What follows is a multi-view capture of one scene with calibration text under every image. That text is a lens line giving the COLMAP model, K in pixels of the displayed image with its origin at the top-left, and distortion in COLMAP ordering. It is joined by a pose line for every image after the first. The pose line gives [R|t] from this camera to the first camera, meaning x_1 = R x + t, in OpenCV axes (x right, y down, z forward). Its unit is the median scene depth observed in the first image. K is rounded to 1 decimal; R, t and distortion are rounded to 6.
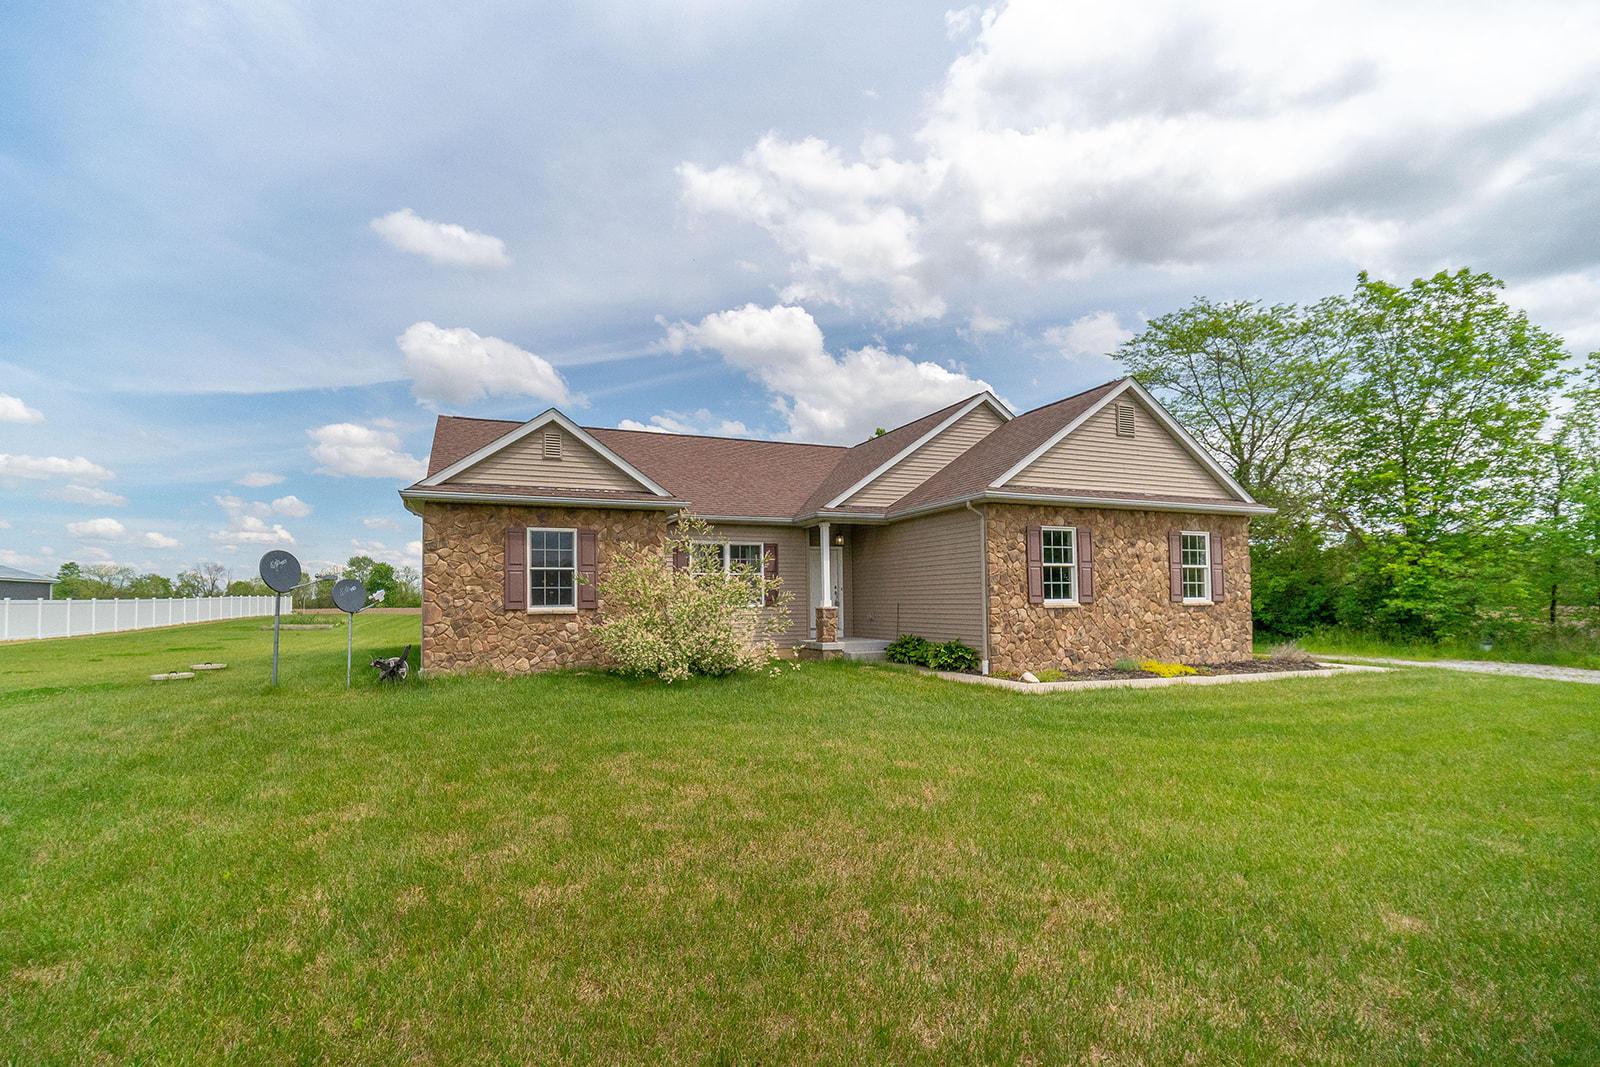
lens RADIAL K [[774.9, 0, 800.0], [0, 774.9, 533.5], [0, 0, 1]] dist [-0.016987, -0.000255]
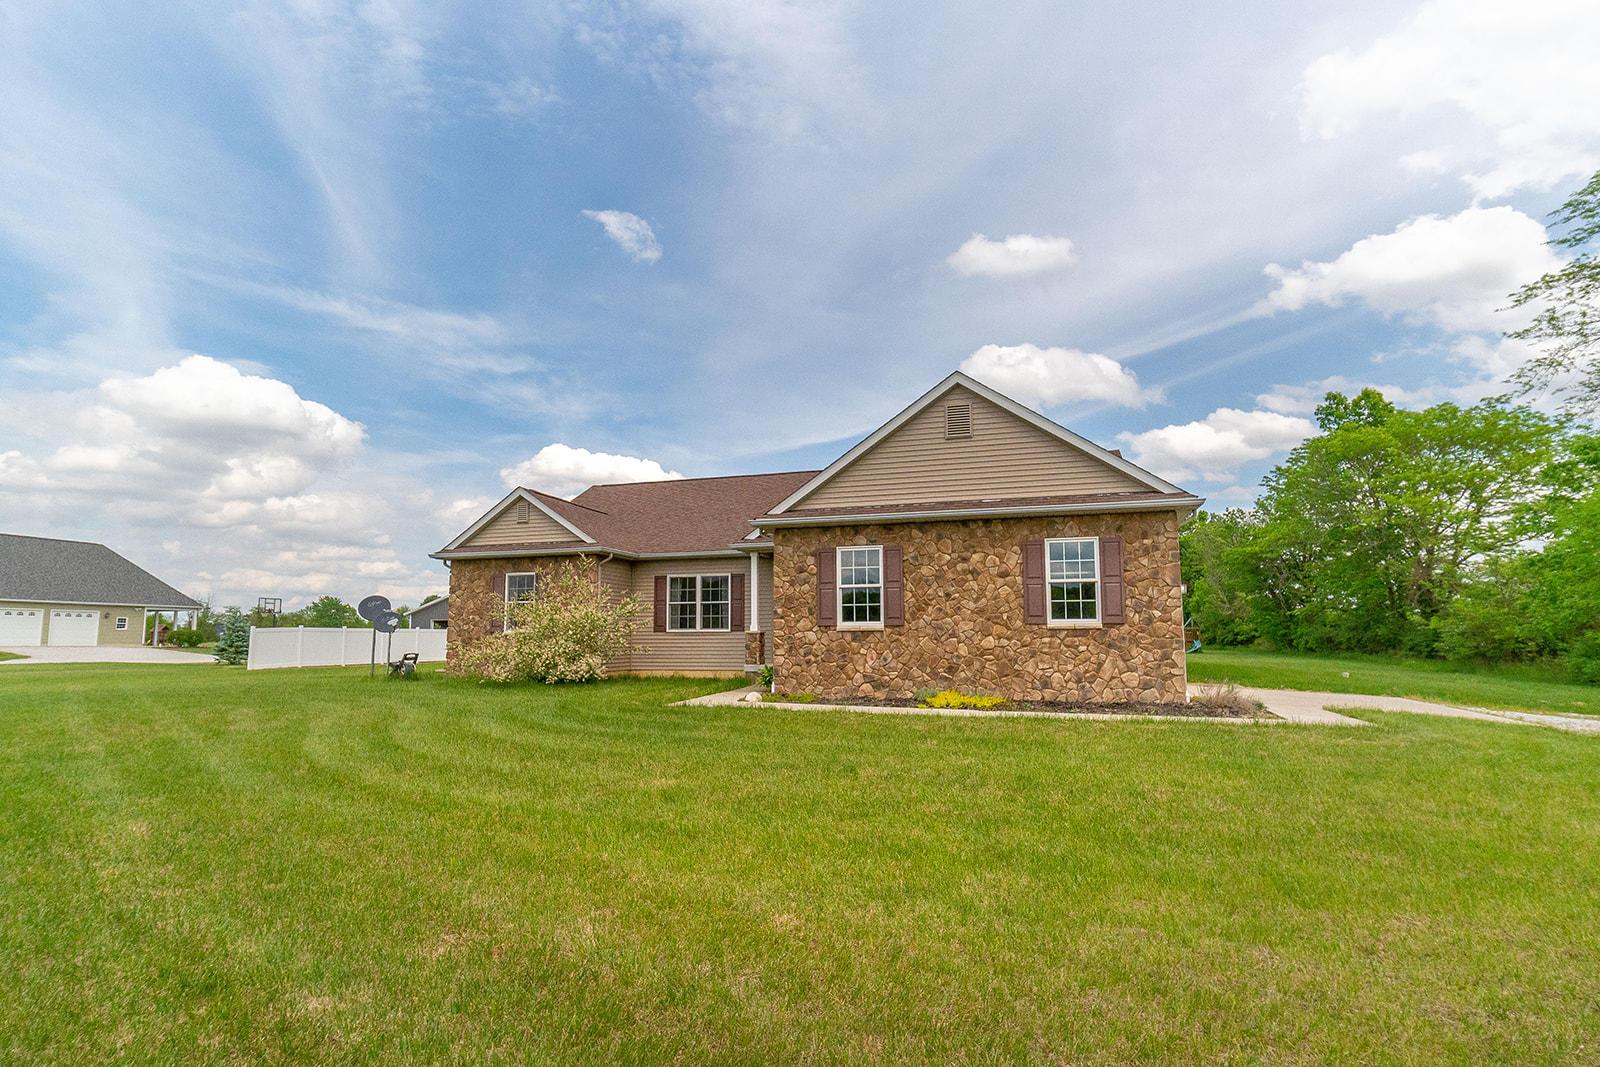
lens RADIAL K [[824.8, 0, 800.0], [0, 824.8, 533.5], [0, 0, 1]] dist [0.004508, 0.000081]
pose [[0.753925, -0.070100, -0.653209, 0.913071], [0.063852, 0.997402, -0.033340, 0.004476], [0.653850, -0.016573, 0.756443, 0.169247]]
